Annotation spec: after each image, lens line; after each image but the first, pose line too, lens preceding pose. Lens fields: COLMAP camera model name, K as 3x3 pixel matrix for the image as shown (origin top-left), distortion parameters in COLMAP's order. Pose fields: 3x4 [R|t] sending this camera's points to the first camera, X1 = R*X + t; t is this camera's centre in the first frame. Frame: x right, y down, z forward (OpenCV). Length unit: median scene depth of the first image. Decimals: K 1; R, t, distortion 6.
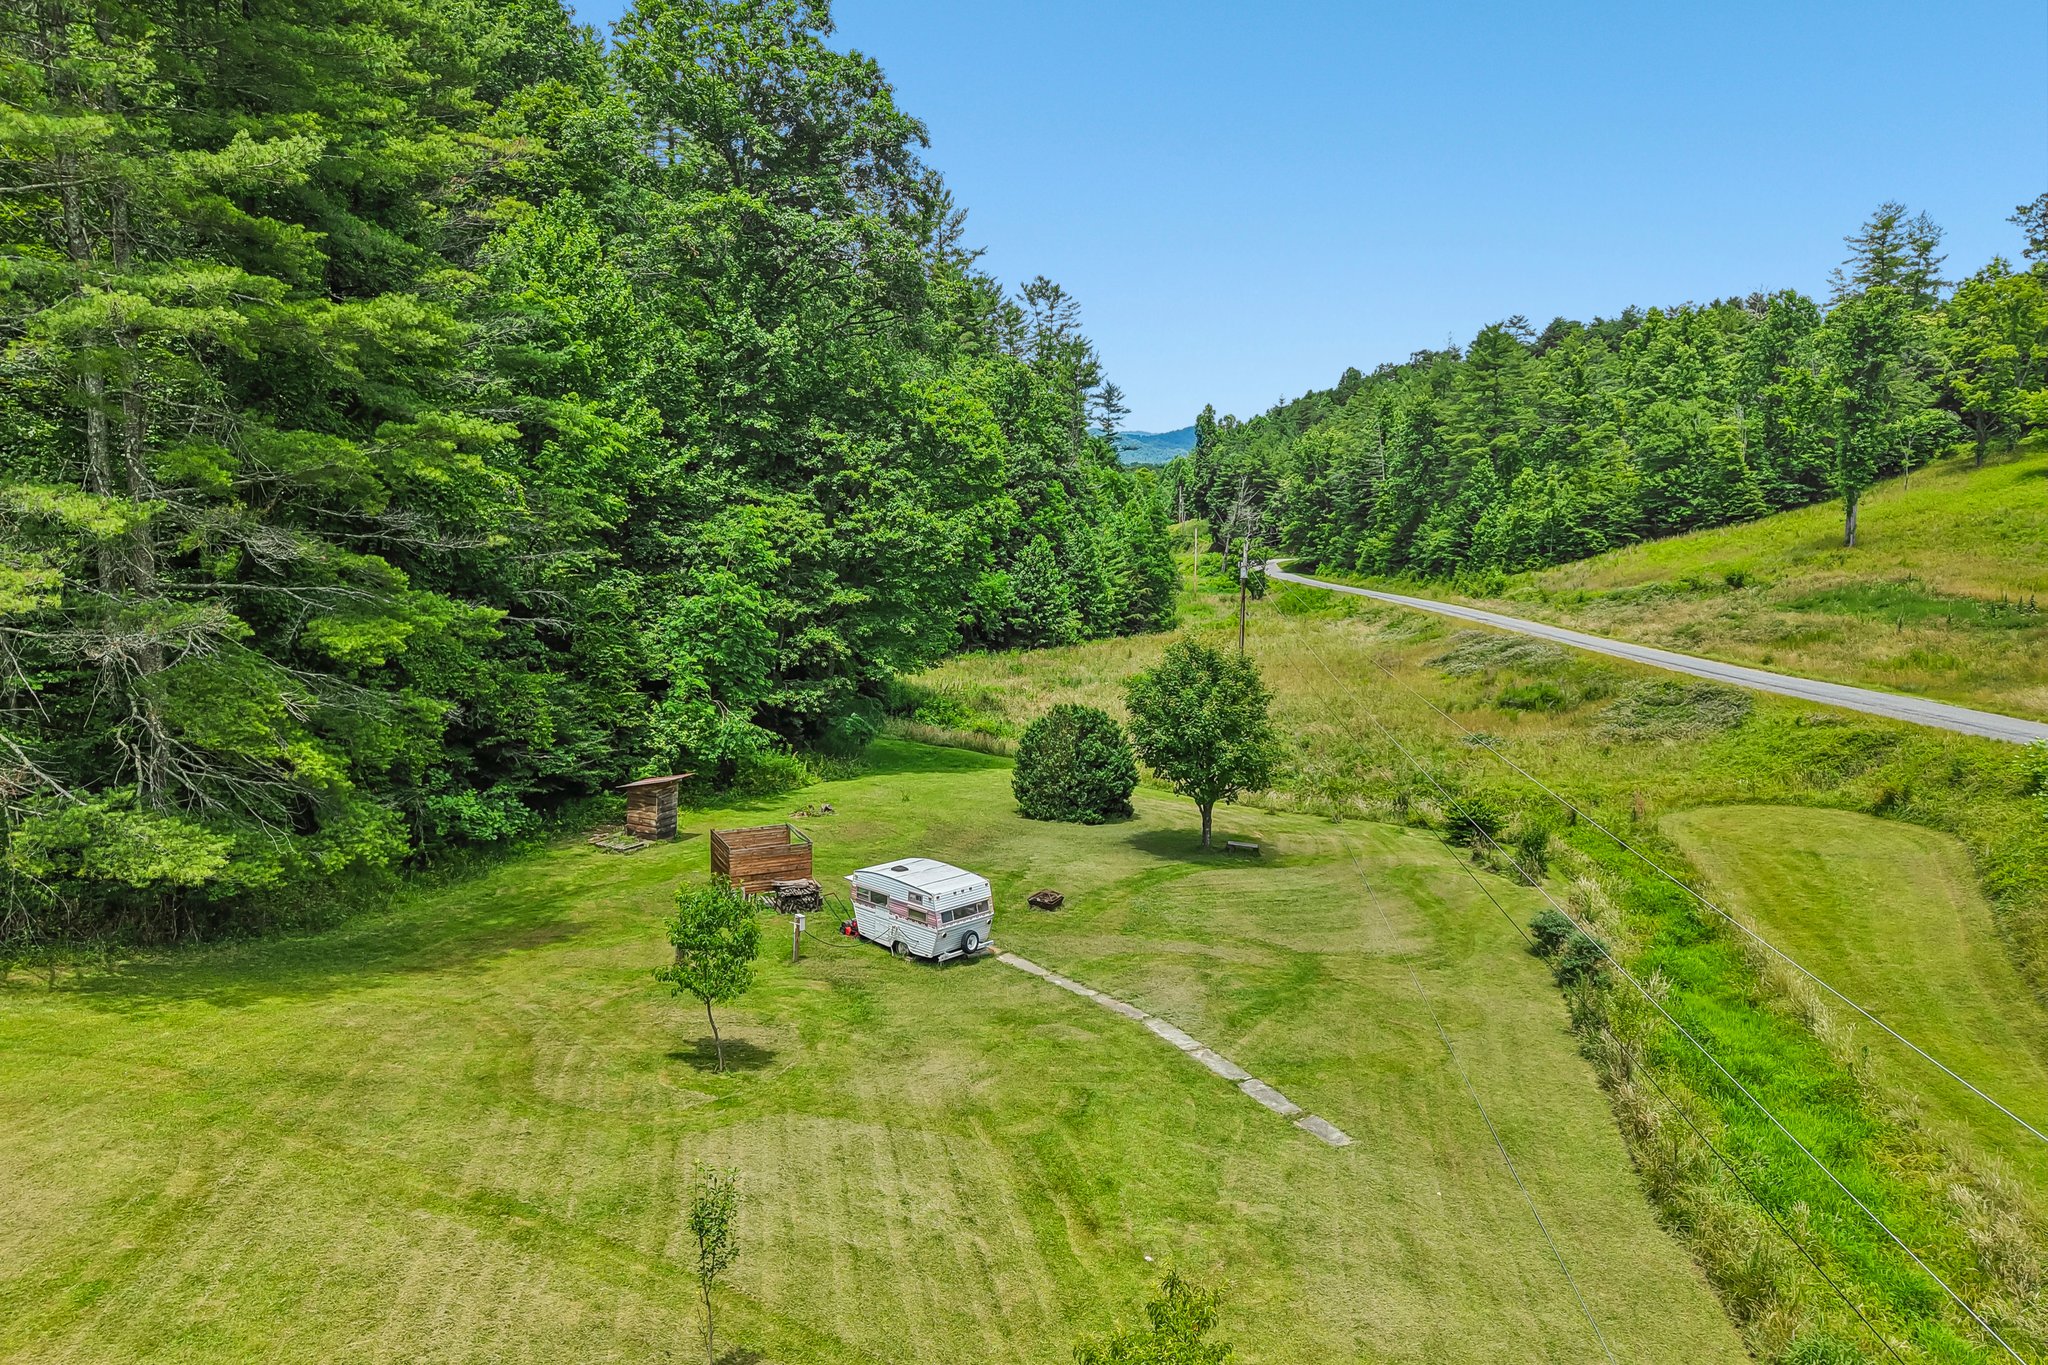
lens RADIAL K [[1385.3, 0, 1022.2], [0, 1385.3, 683.2], [0, 0, 1]] dist [0.007024, -0.004342]
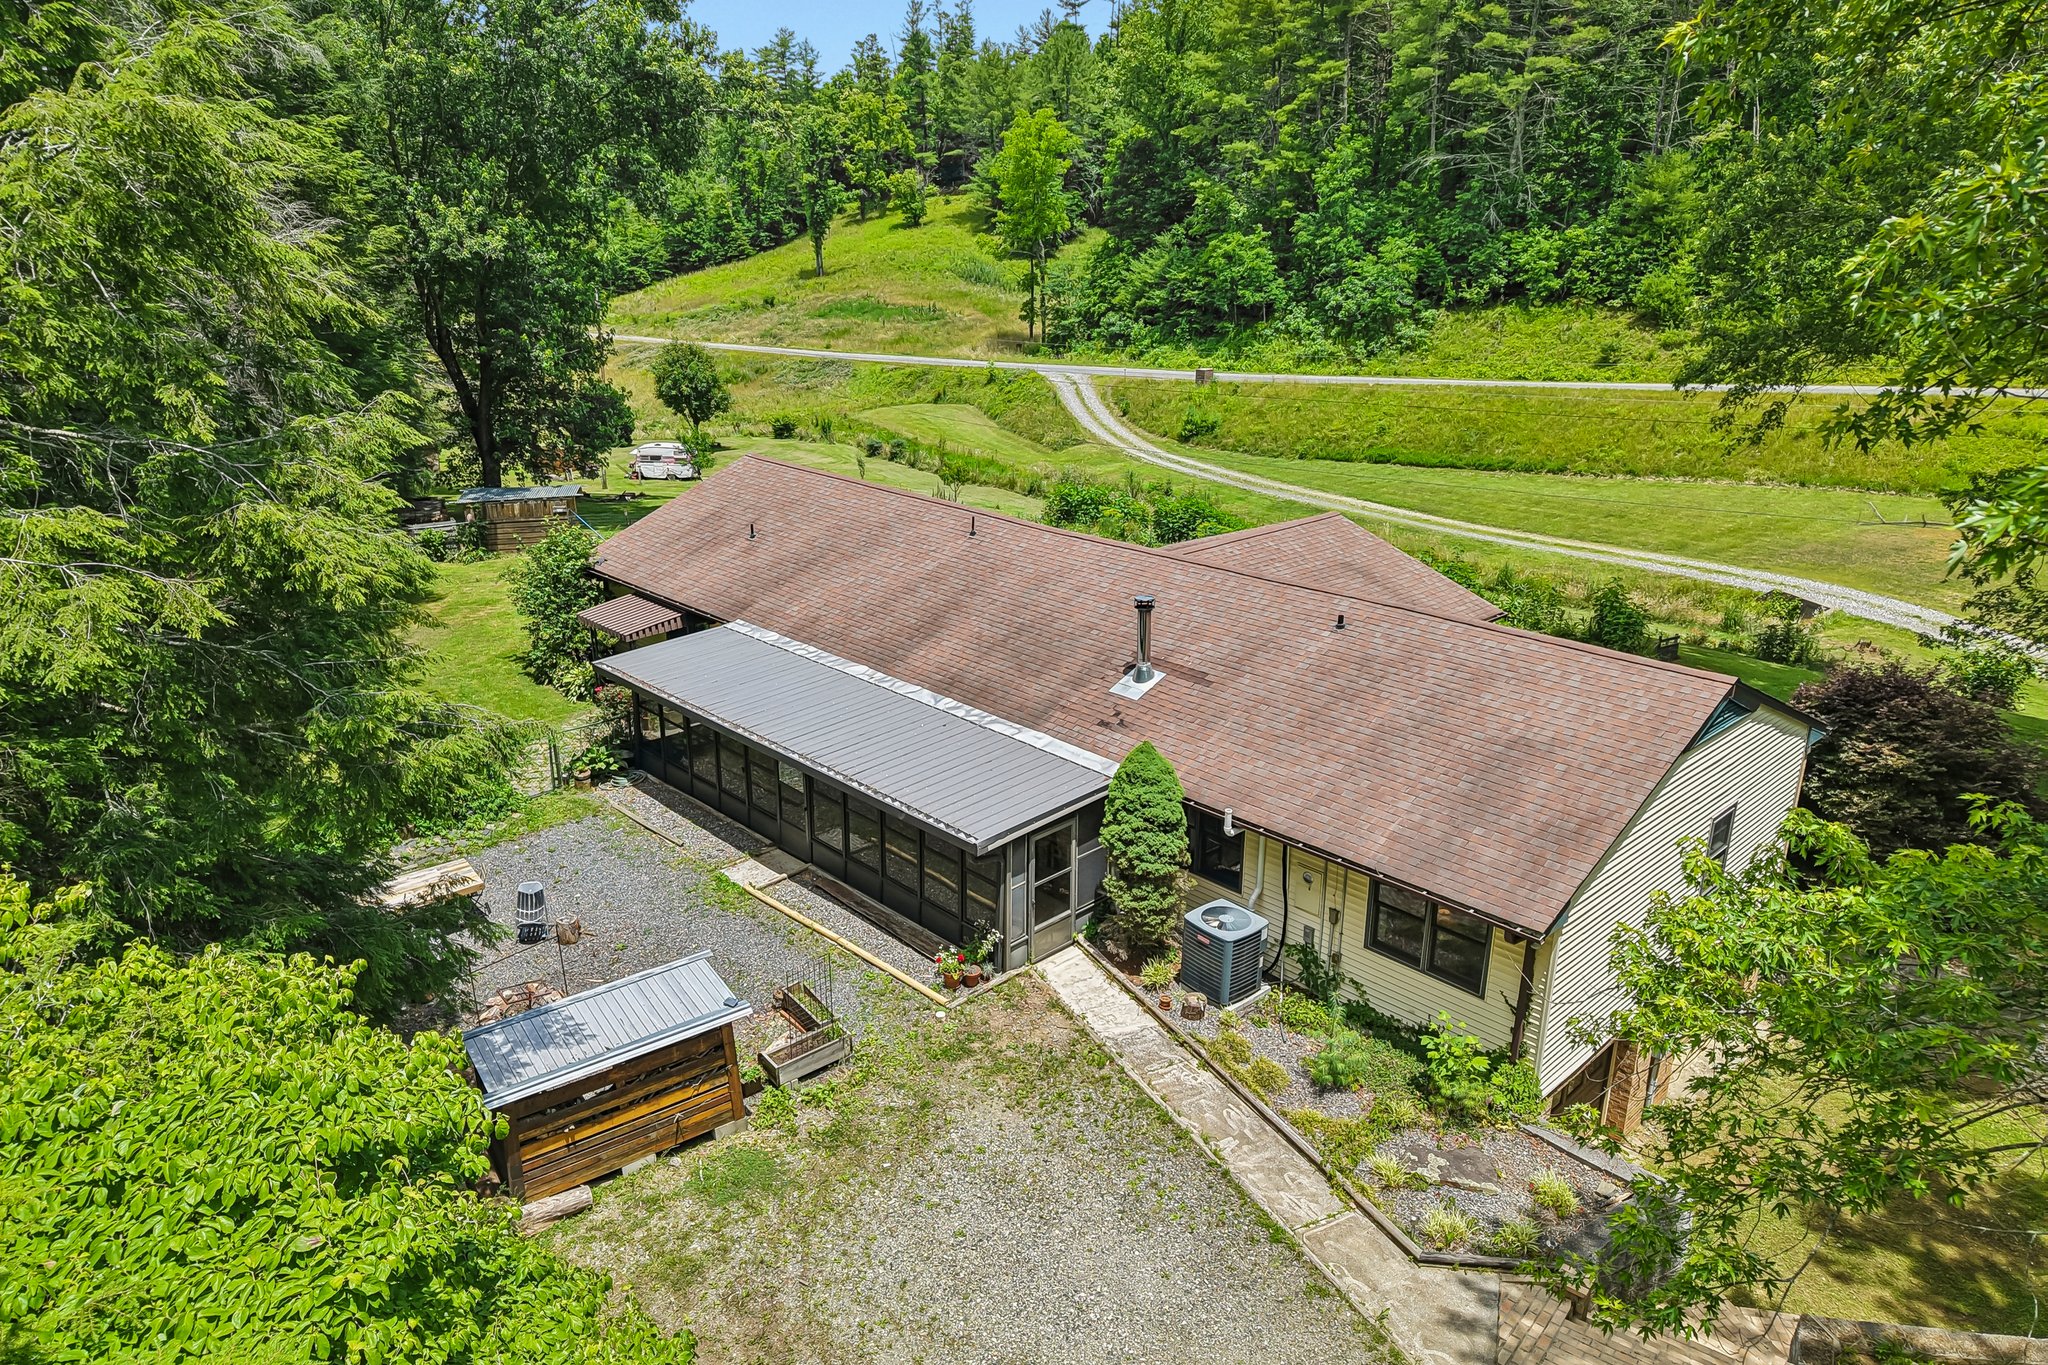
lens RADIAL K [[1385.3, 0, 1031.3], [0, 1385.3, 682.7], [0, 0, 1]] dist [0.007024, -0.004342]
pose [[0.707500, -0.227758, 0.669006, -0.332344], [0.098654, 0.969206, 0.225628, 0.015479], [-0.699793, -0.093631, 0.708183, -0.282994]]
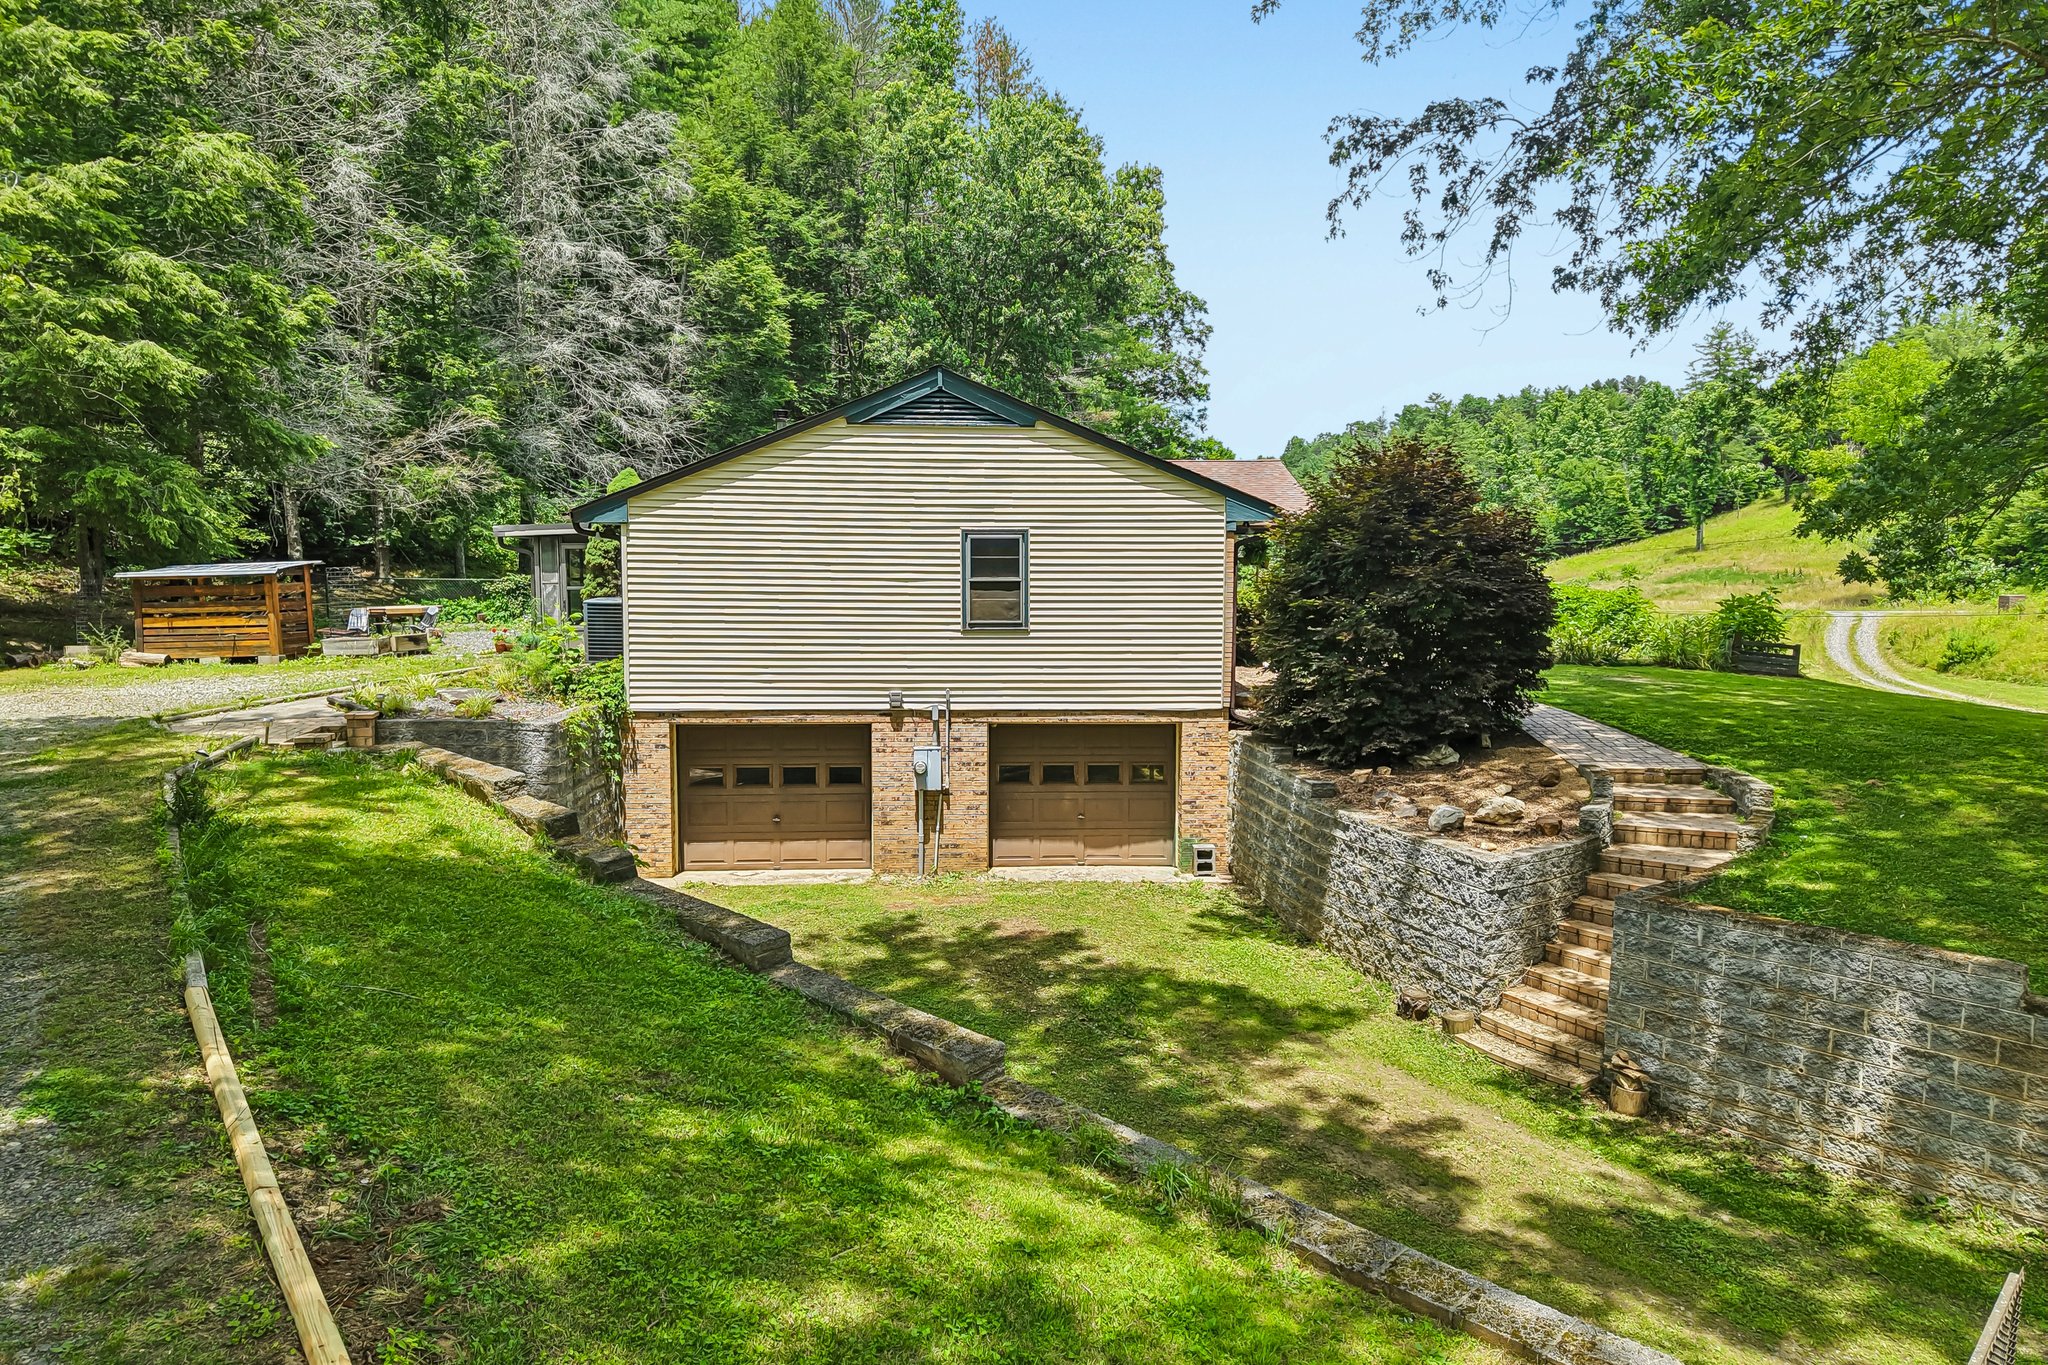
lens RADIAL K [[1385.3, 0, 1015.5], [0, 1385.3, 686.8], [0, 0, 1]] dist [0.007024, -0.004342]
pose [[0.997832, -0.008526, 0.065256, -0.199972], [0.011475, 0.998924, -0.044941, 0.087041], [-0.064802, 0.045593, 0.996856, -0.365018]]
